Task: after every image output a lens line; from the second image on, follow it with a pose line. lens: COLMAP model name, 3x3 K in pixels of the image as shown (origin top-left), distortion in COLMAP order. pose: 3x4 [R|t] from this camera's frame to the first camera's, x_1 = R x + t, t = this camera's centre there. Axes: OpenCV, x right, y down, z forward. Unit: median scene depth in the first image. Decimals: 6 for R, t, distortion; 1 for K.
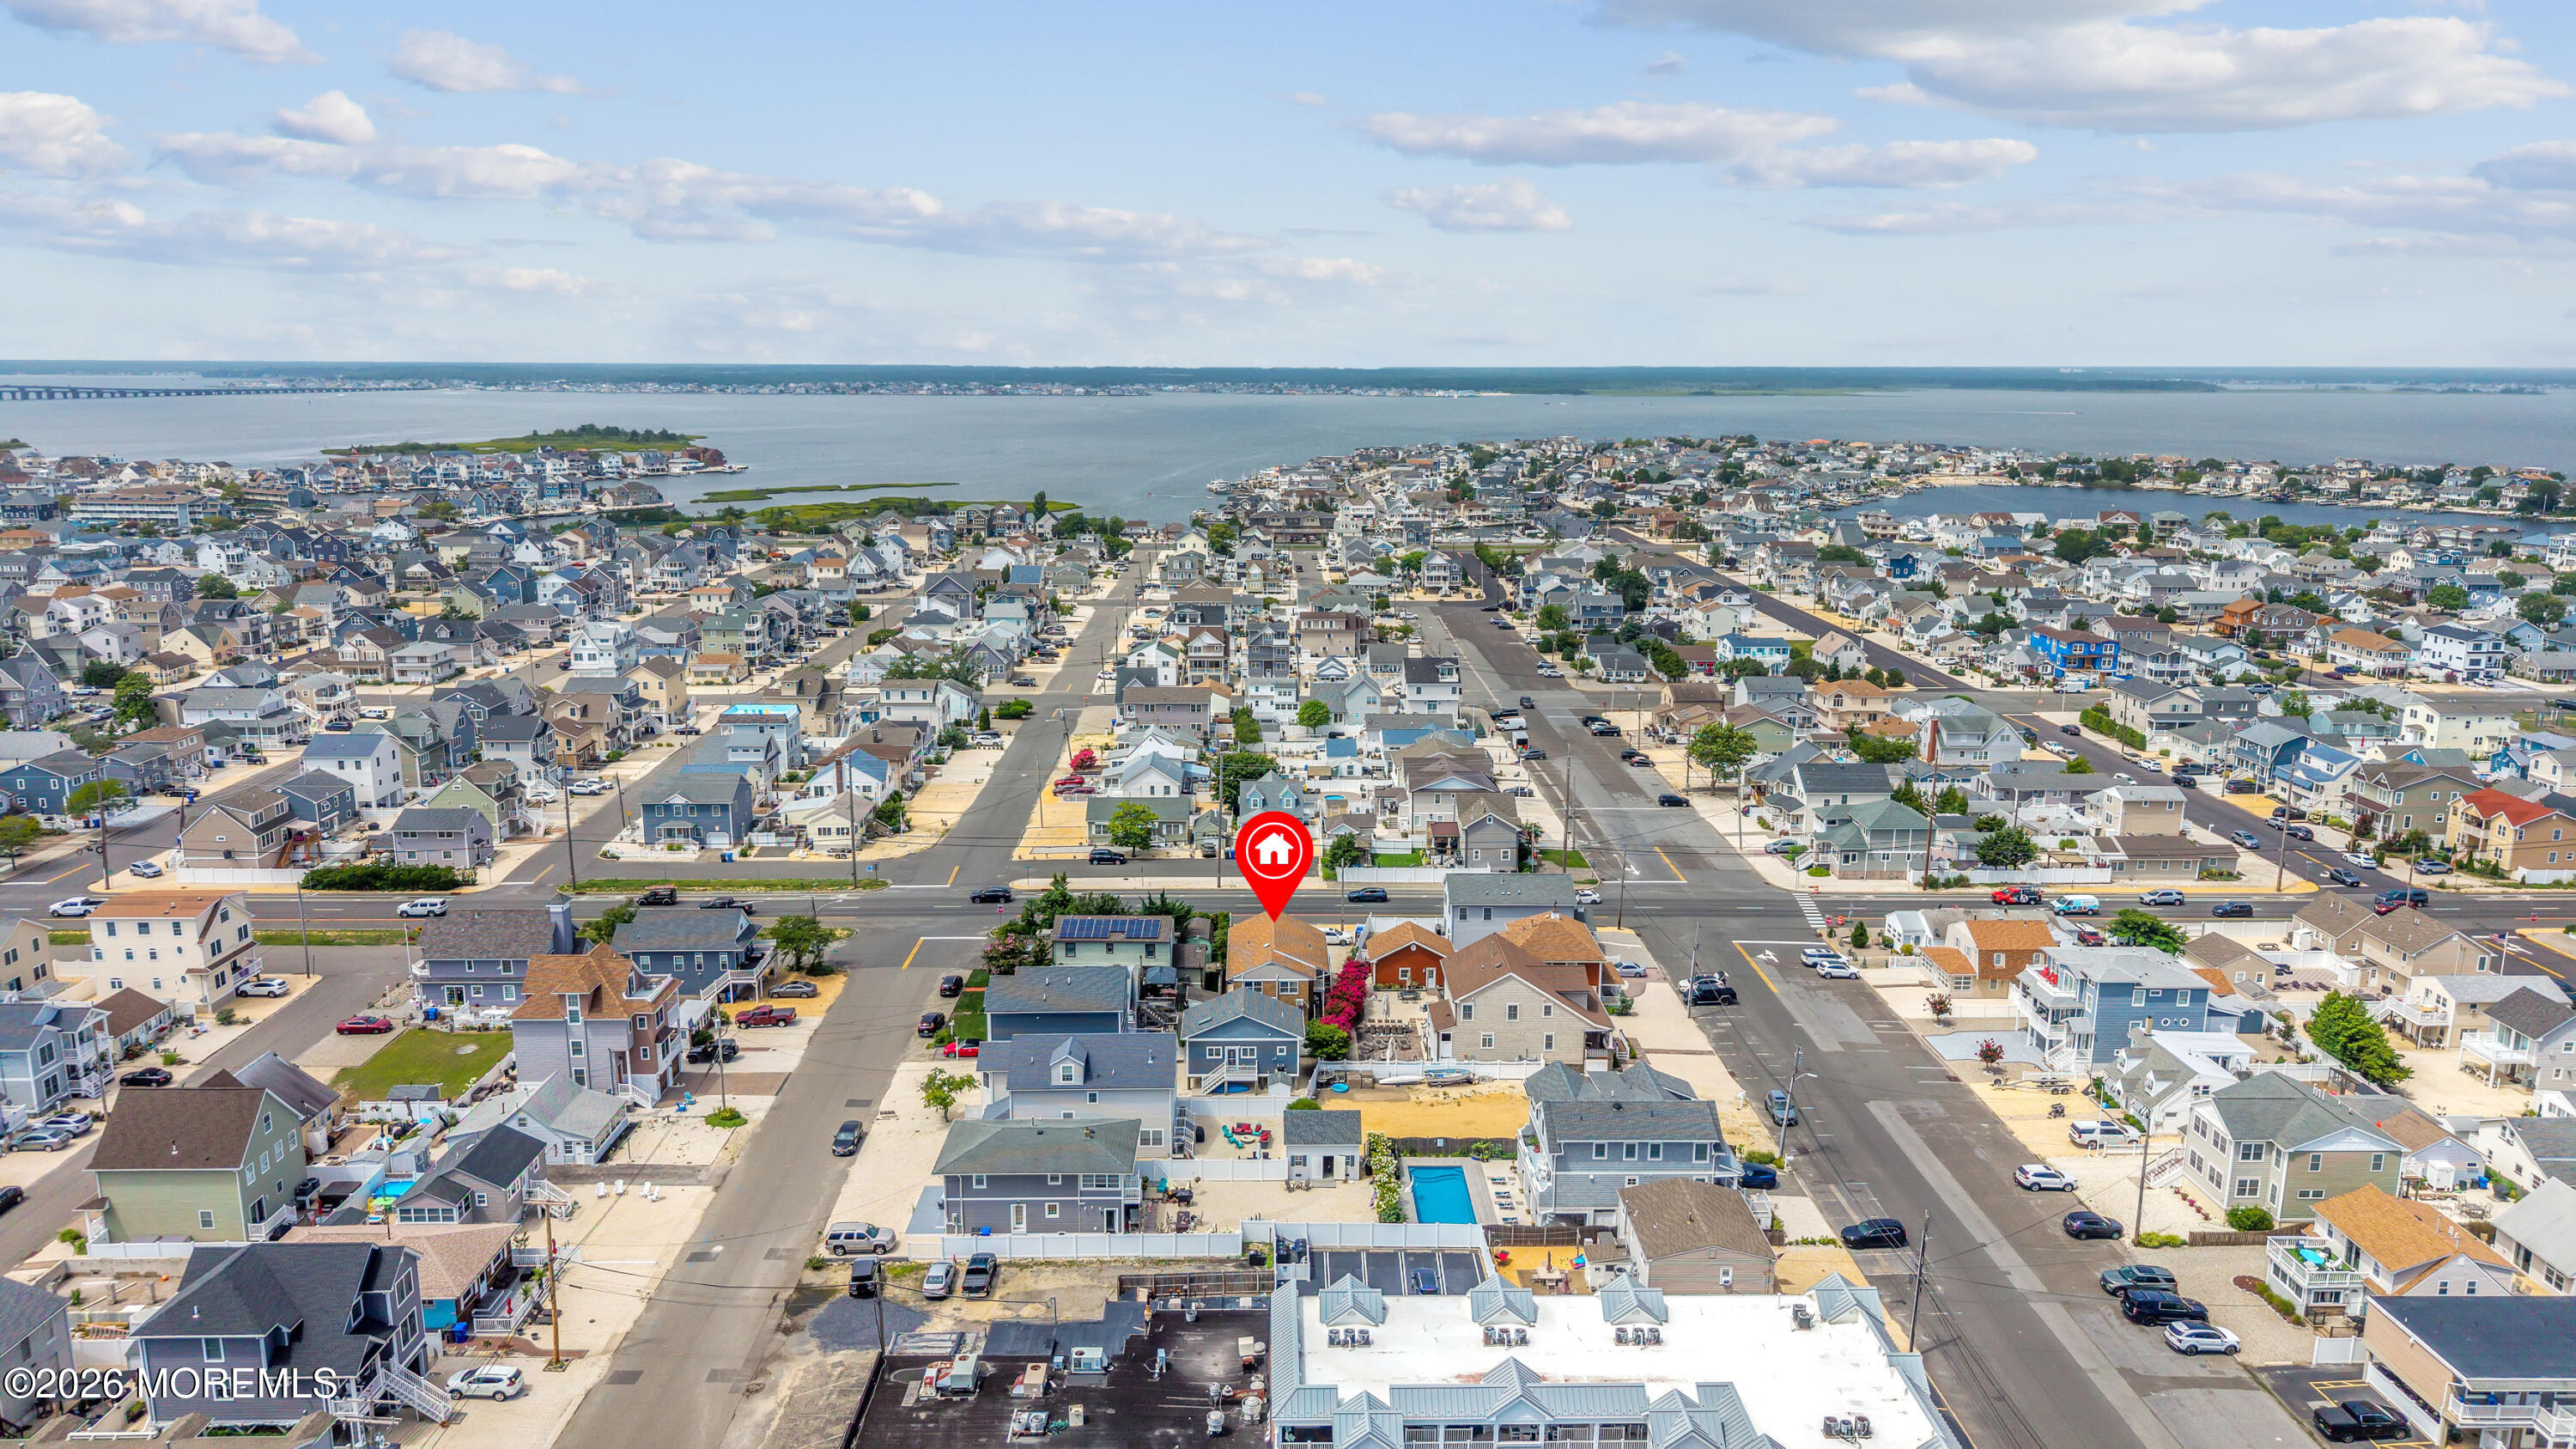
lens RADIAL K [[1713.1, 0, 1288.0], [0, 1713.1, 724.5], [0, 0, 1]] dist [0.054394, -0.092110]
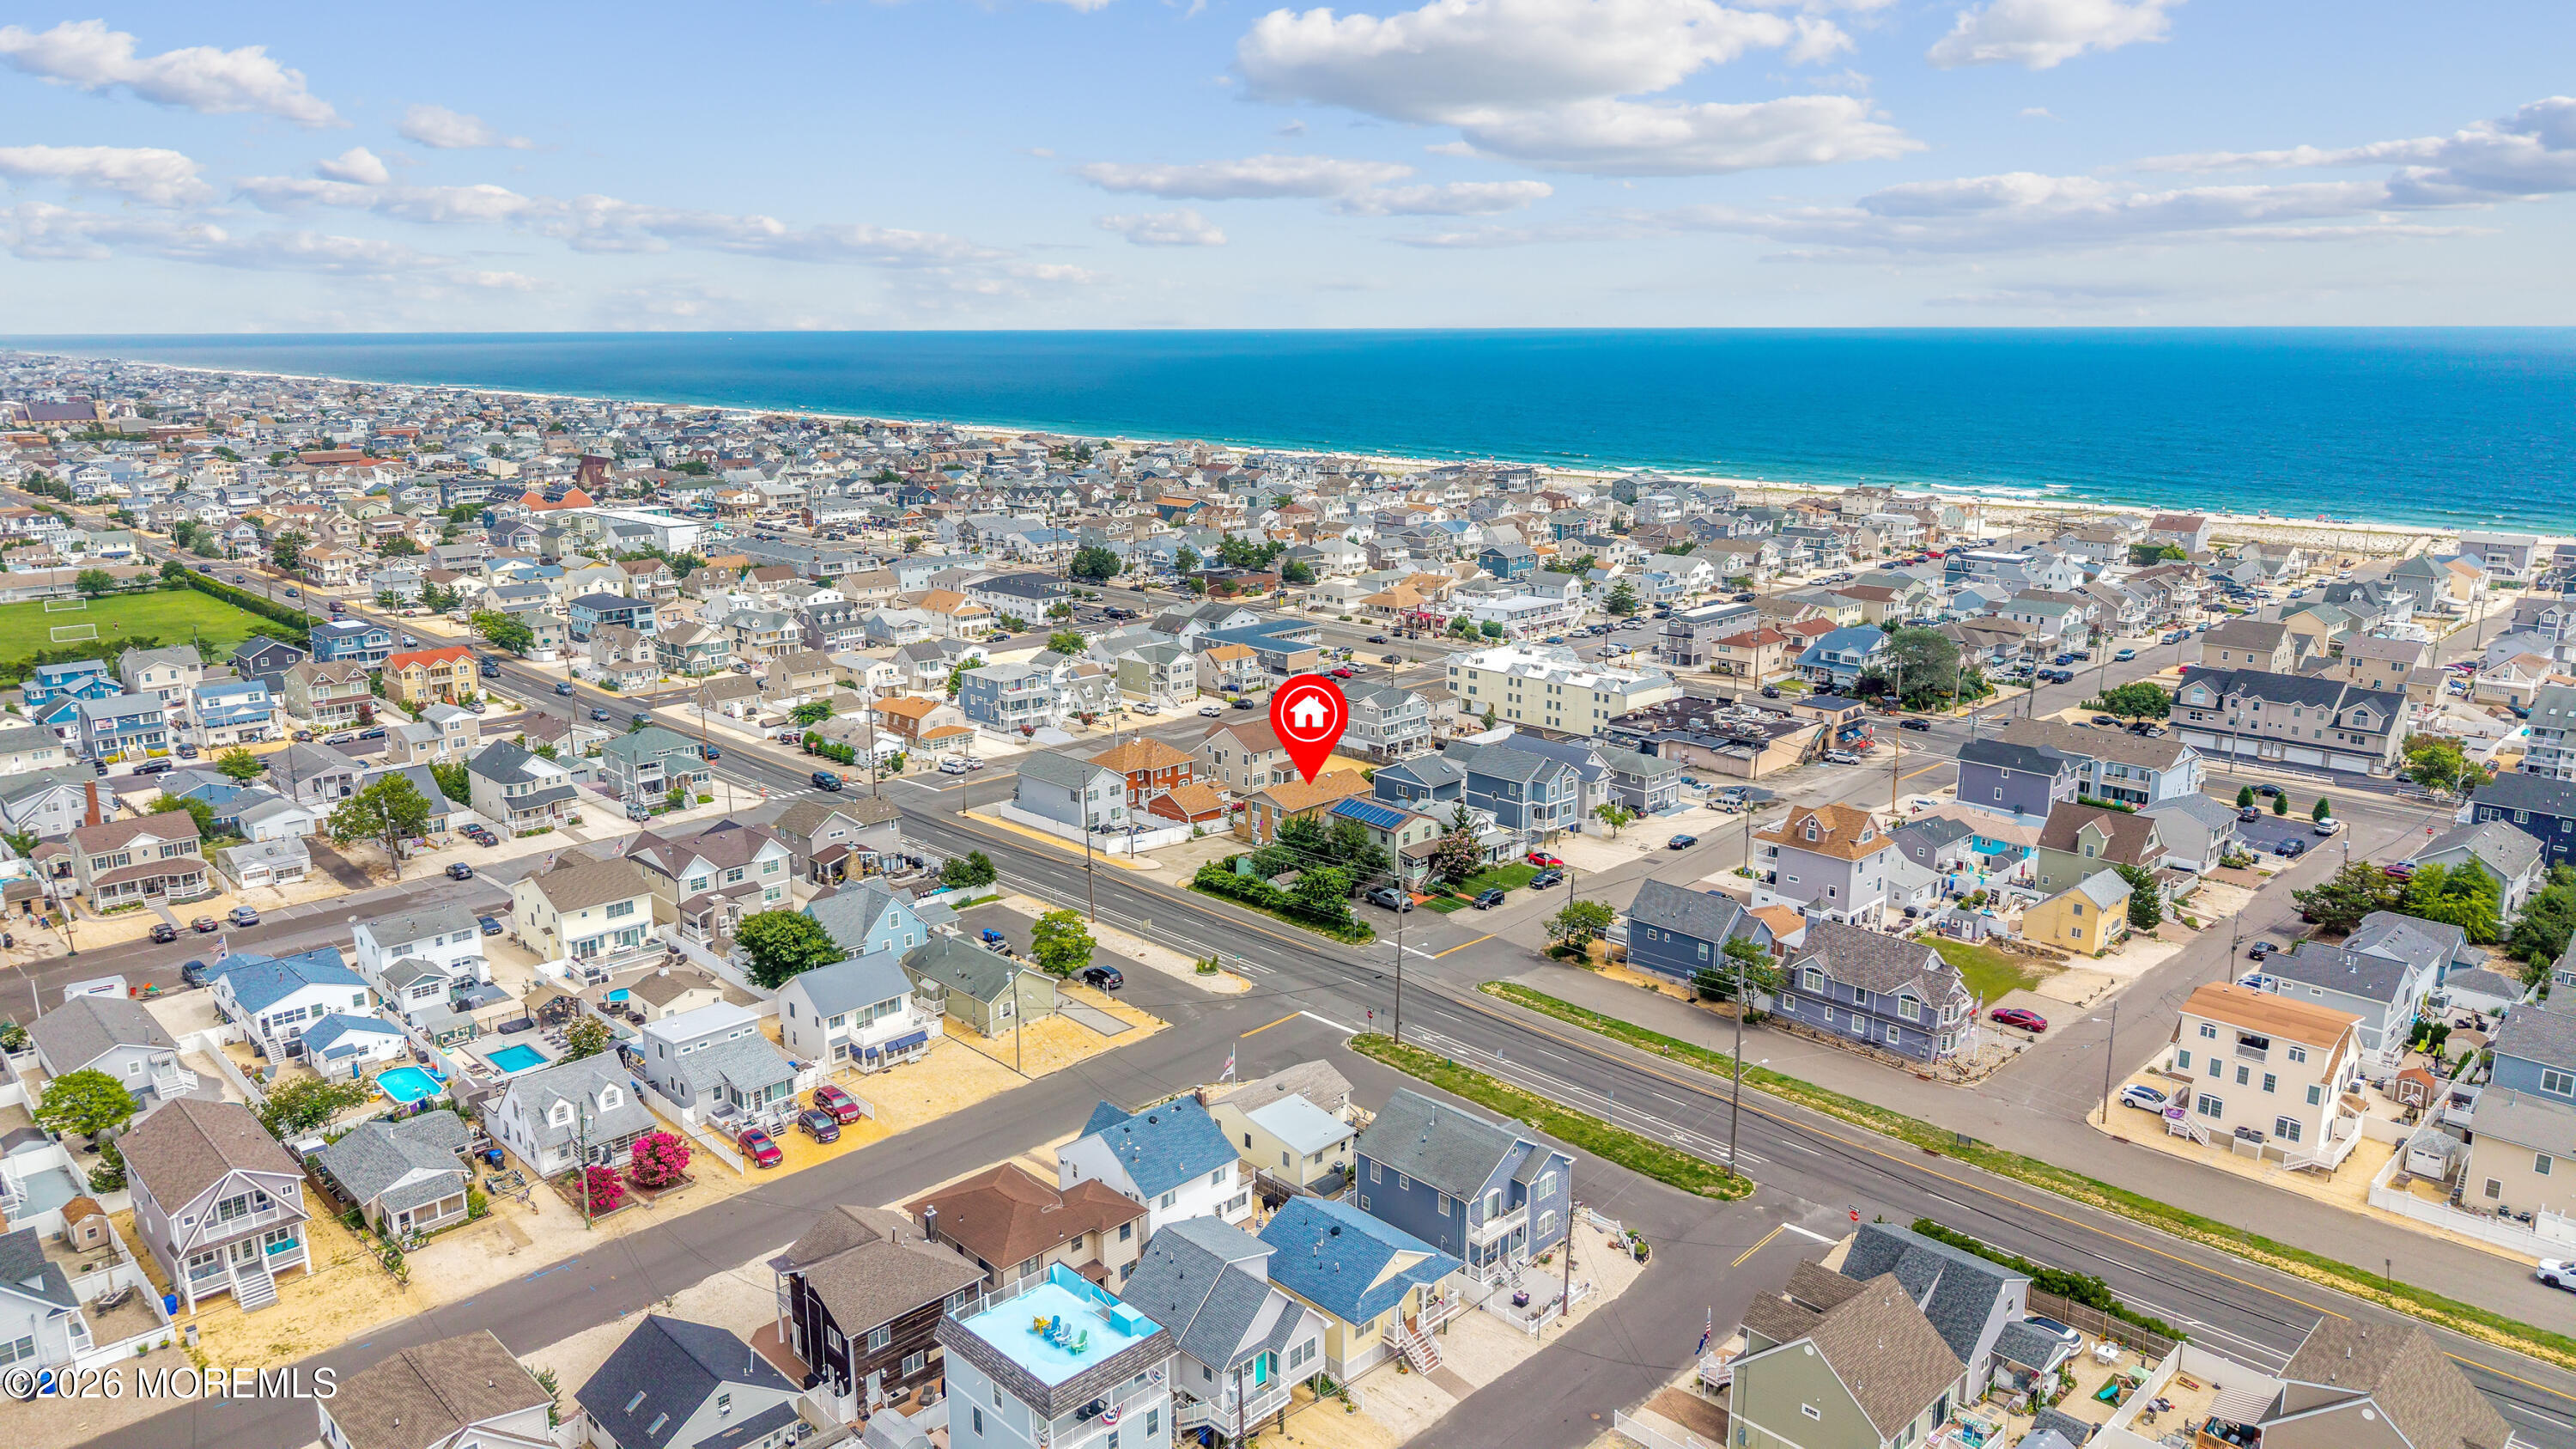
lens RADIAL K [[1696.4, 0, 1292.5], [0, 1696.4, 780.2], [0, 0, 1]] dist [0.068157, -0.086731]
pose [[-0.689291, -0.189301, 0.699316, -0.854706], [0.150256, 0.906919, 0.393599, -0.360666], [-0.708732, 0.376381, -0.596688, 1.720174]]
